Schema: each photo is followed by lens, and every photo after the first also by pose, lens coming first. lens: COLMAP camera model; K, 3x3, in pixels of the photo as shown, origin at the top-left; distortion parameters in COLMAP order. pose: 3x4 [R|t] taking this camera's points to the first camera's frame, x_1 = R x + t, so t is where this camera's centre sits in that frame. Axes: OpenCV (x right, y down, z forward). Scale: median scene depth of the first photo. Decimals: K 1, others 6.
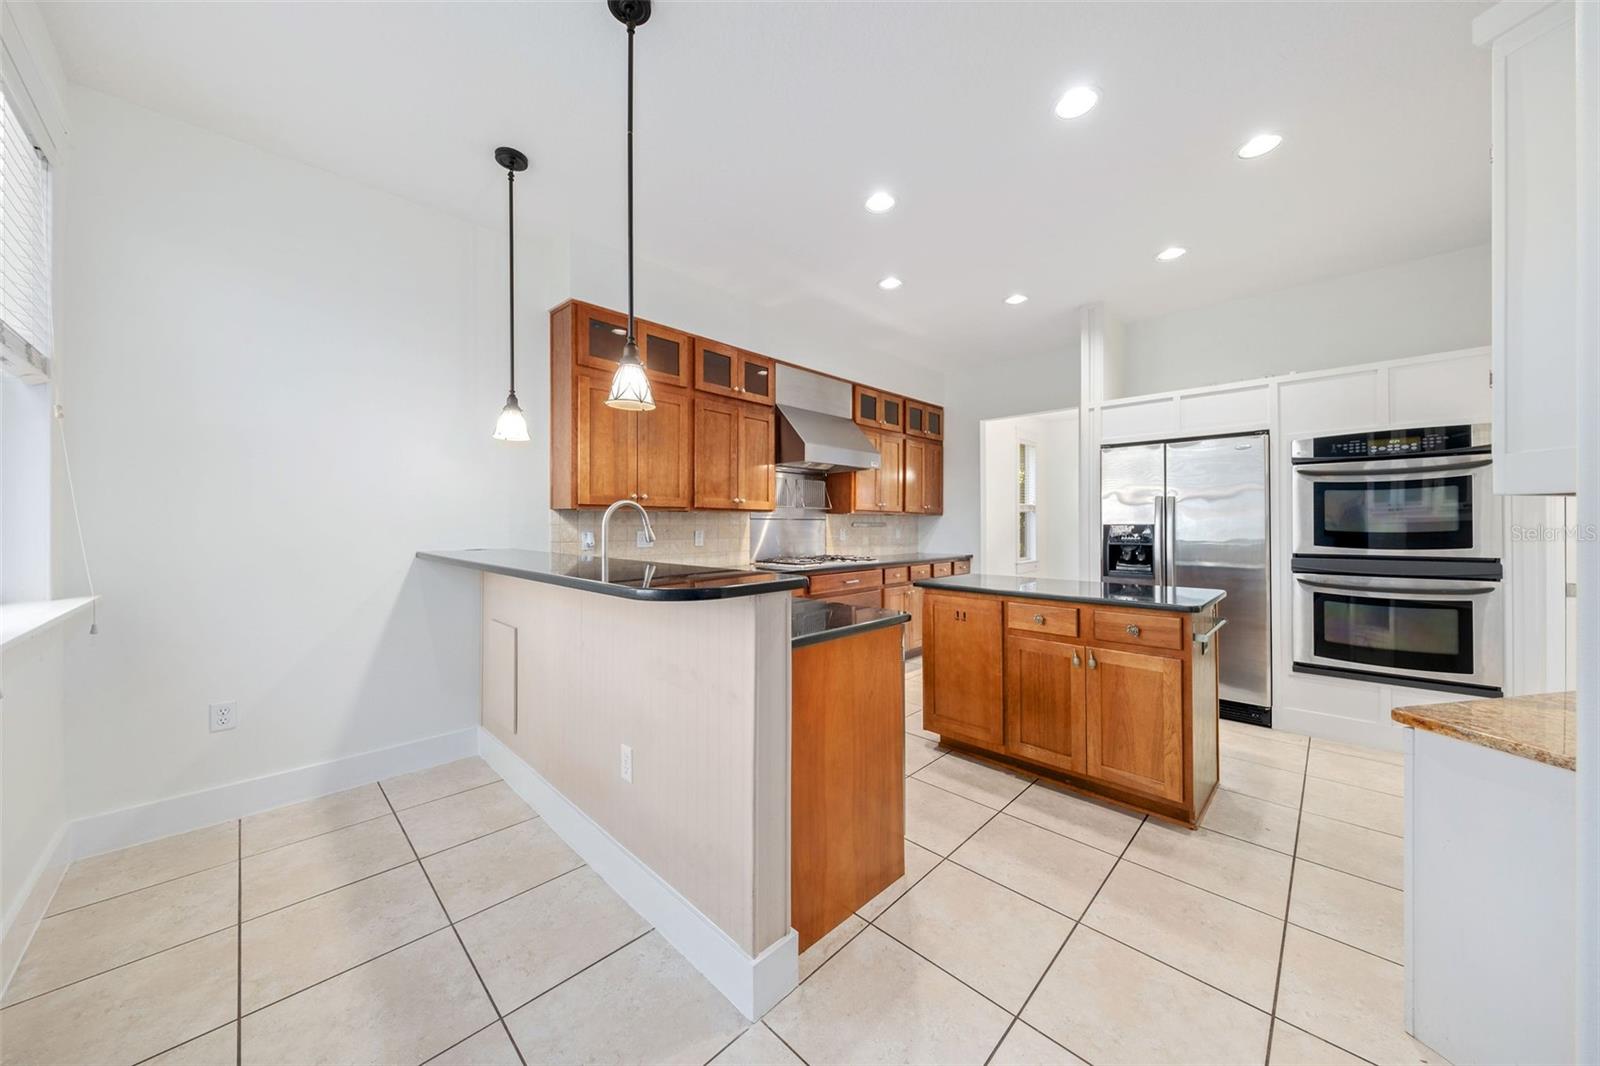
lens RADIAL K [[550.6, 0, 793.9], [0, 550.6, 524.4], [0, 0, 1]] dist [-0.000643, -0.000105]
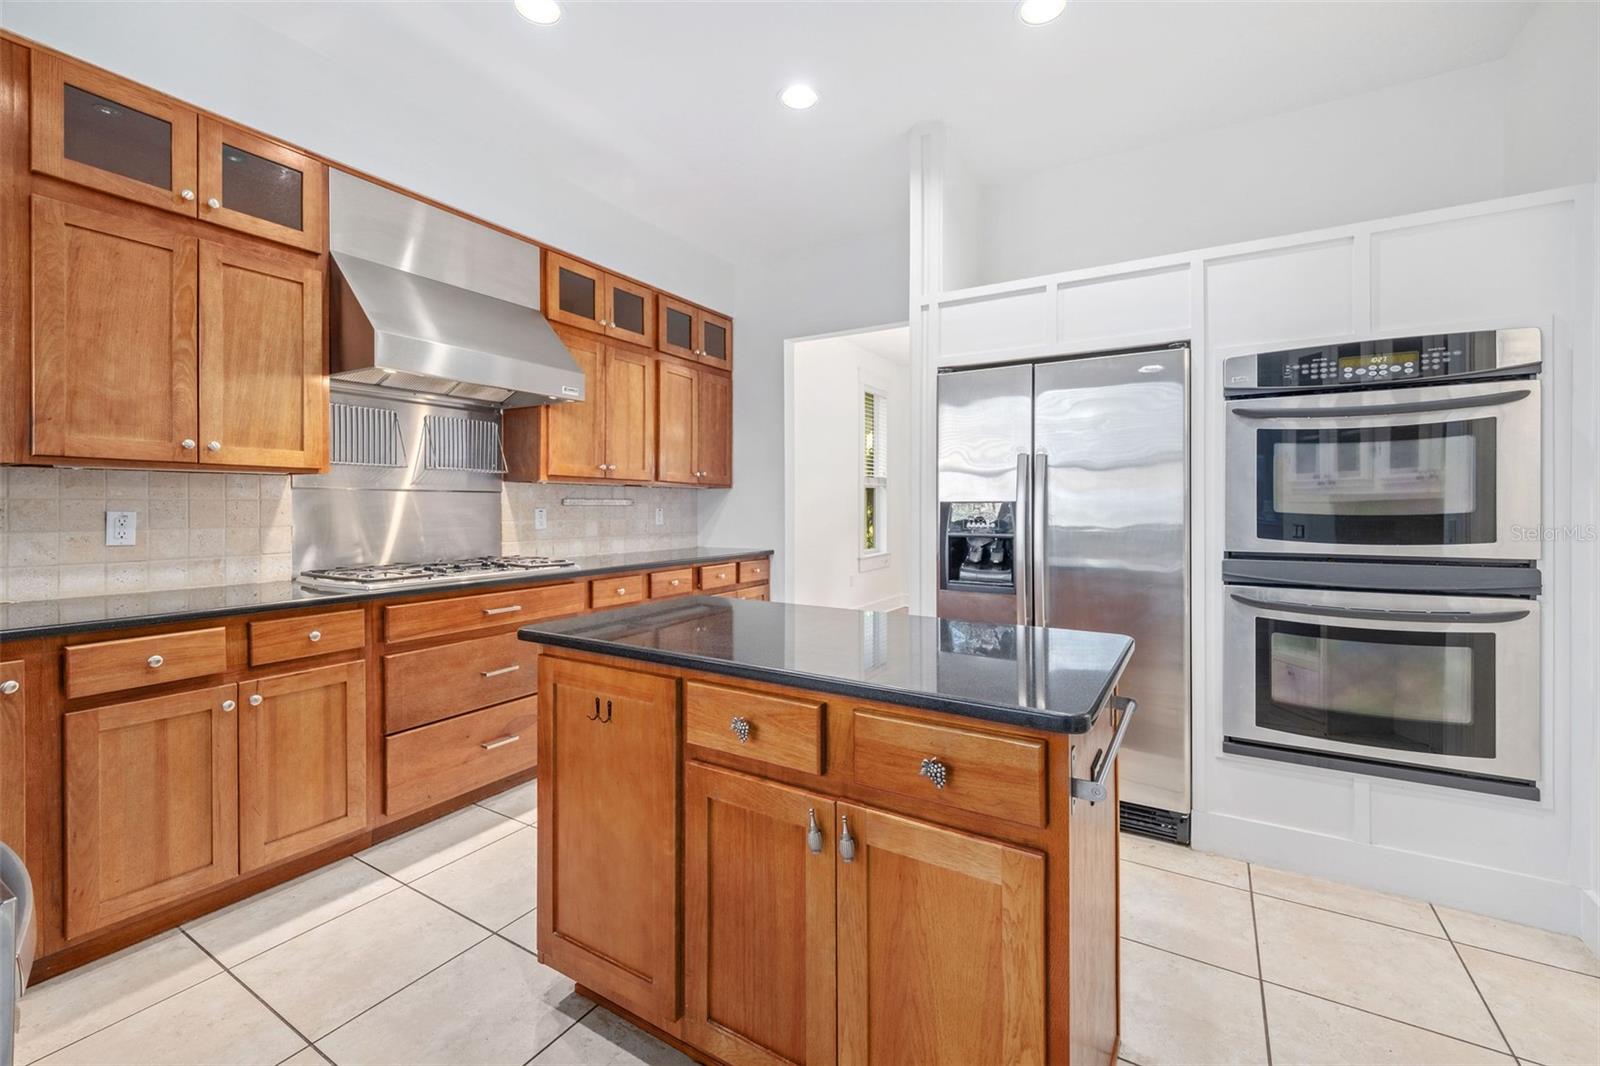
lens RADIAL K [[689.0, 0, 796.5], [0, 689.0, 509.8], [0, 0, 1]] dist [0.003971, 0.000023]
pose [[0.971136, 0.002220, 0.238518, 0.253222], [-0.003841, 0.999973, 0.006335, 0.004972], [-0.238497, -0.007068, 0.971117, 0.346475]]
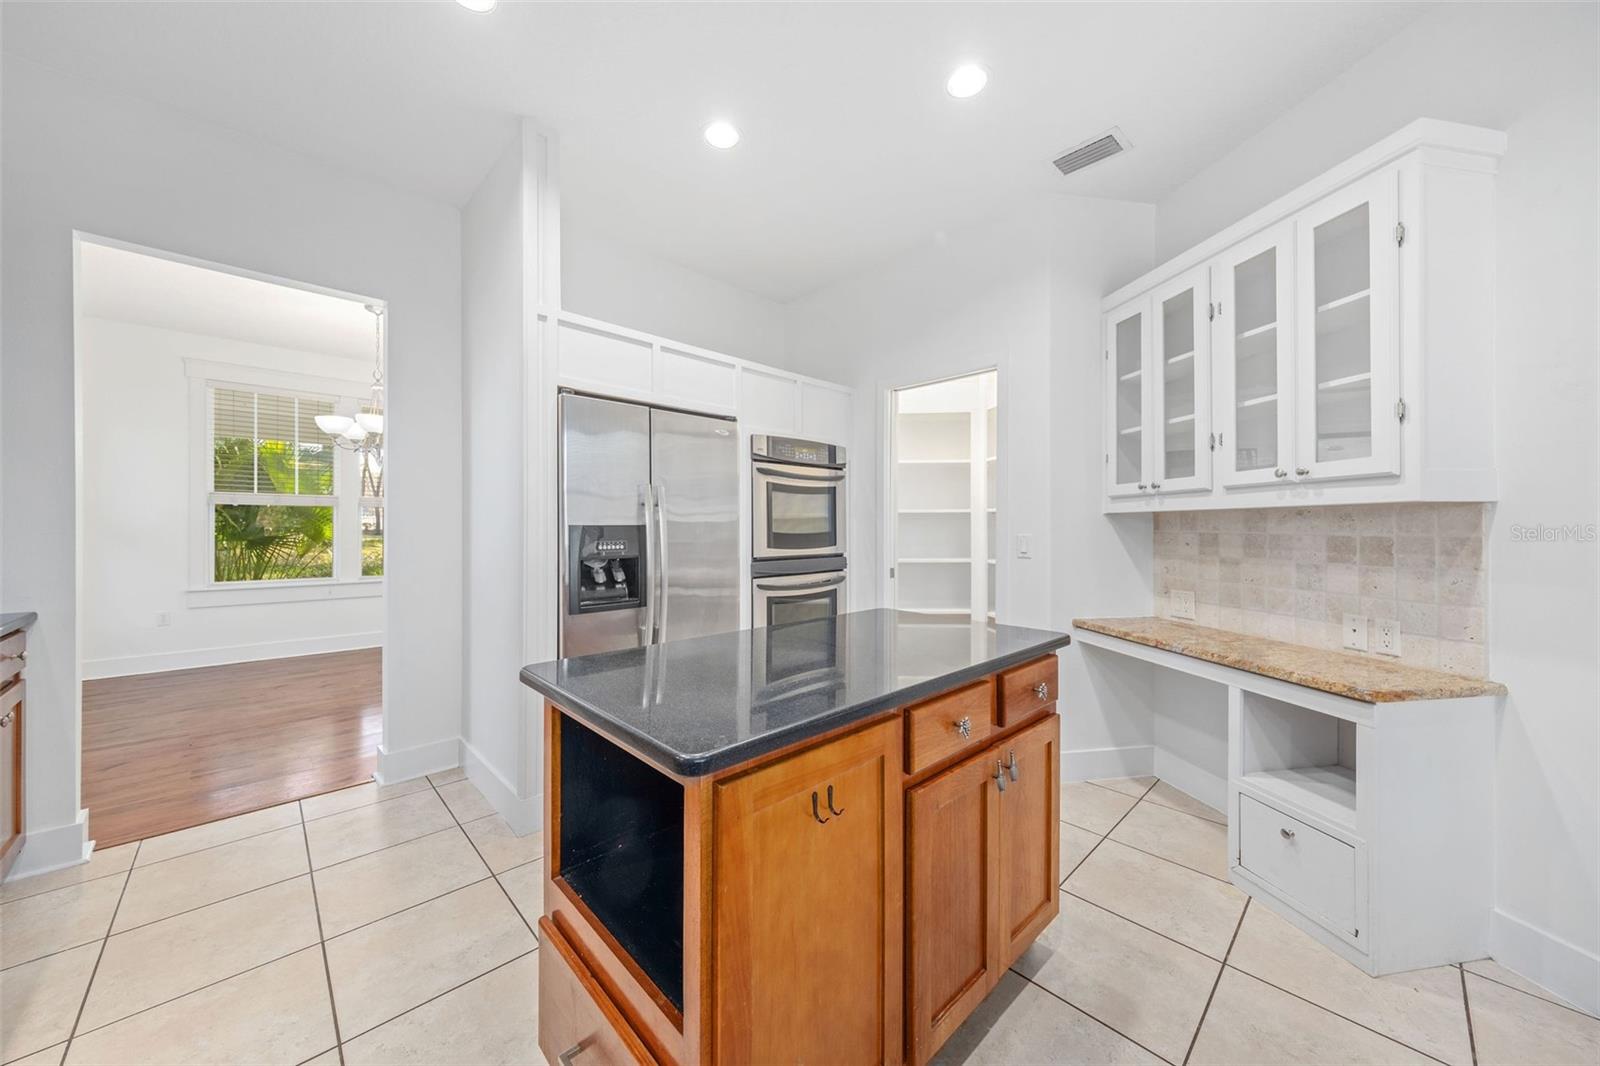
lens RADIAL K [[564.5, 0, 796.6], [0, 564.5, 527.2], [0, 0, 1]] dist [0.000975, 0.000050]
pose [[0.023490, 0.002717, 0.999720, -0.024828], [-0.004814, 0.999985, -0.002605, 0.003739], [-0.999712, -0.004752, 0.023503, 0.793807]]
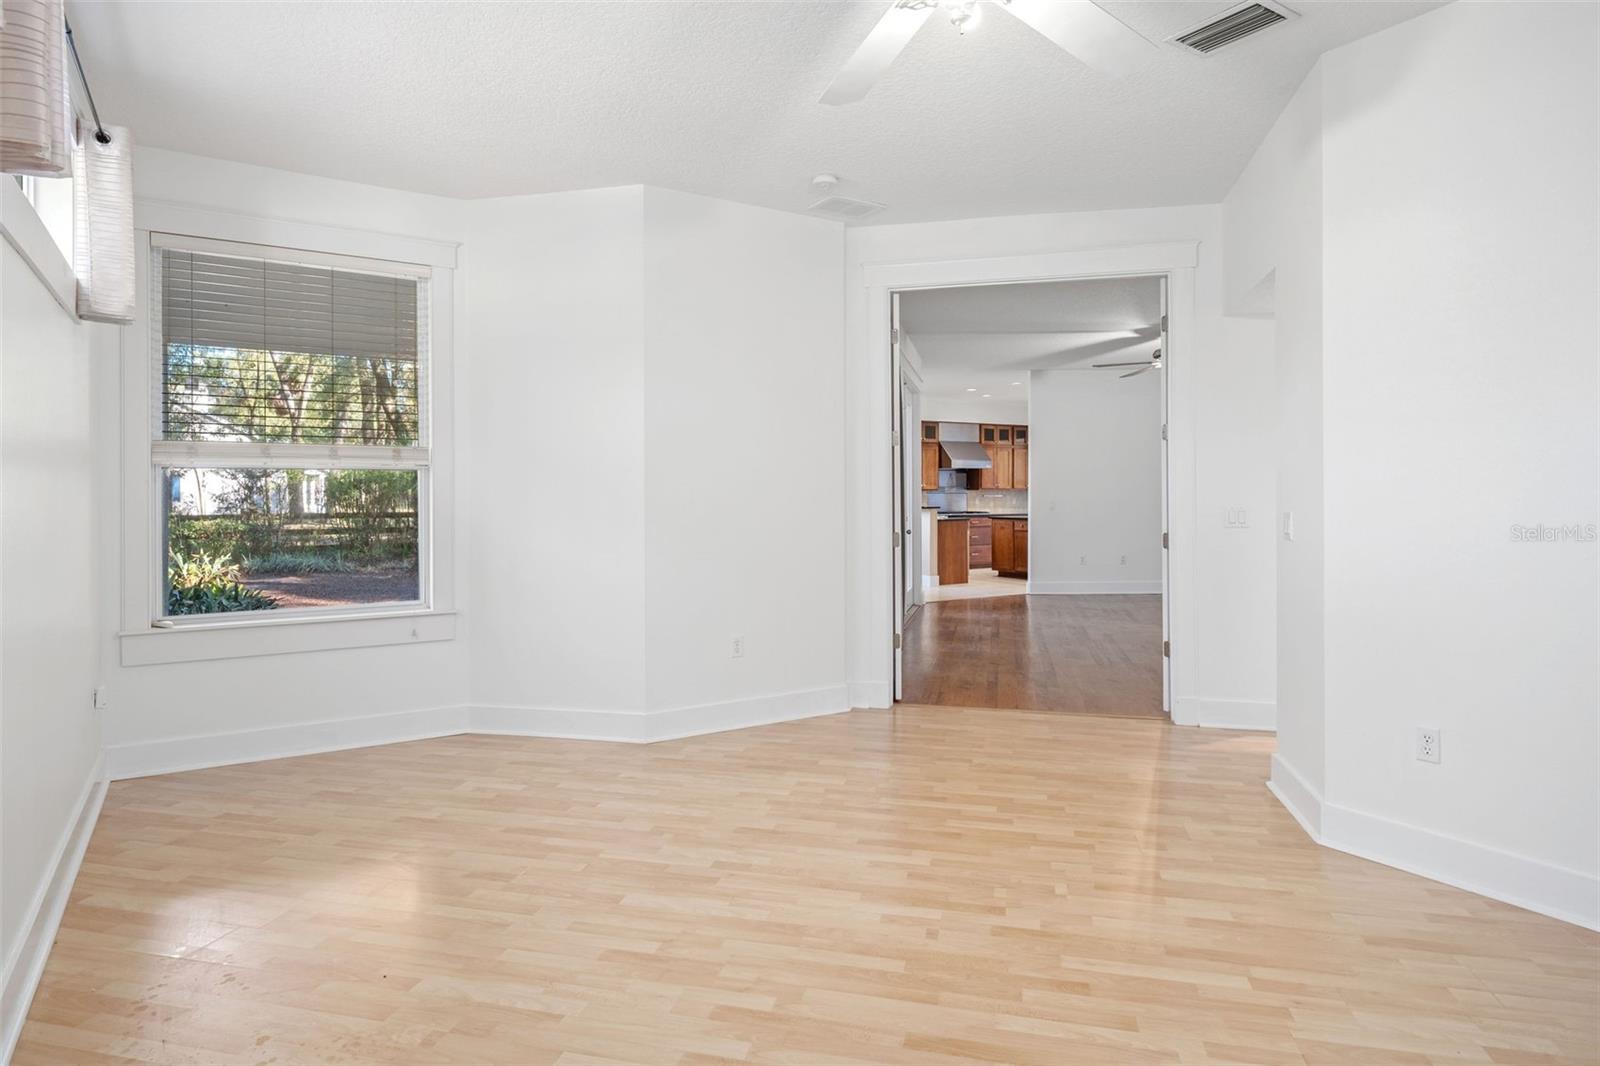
lens RADIAL K [[903.9, 0, 796.1], [0, 903.9, 493.3], [0, 0, 1]] dist [0.001193, 0.000112]
pose [[0.977787, 0.000491, -0.209599, 0.188669], [-0.000351, 1.000000, 0.000706, -0.014878], [0.209600, -0.000617, 0.977787, -3.021067]]
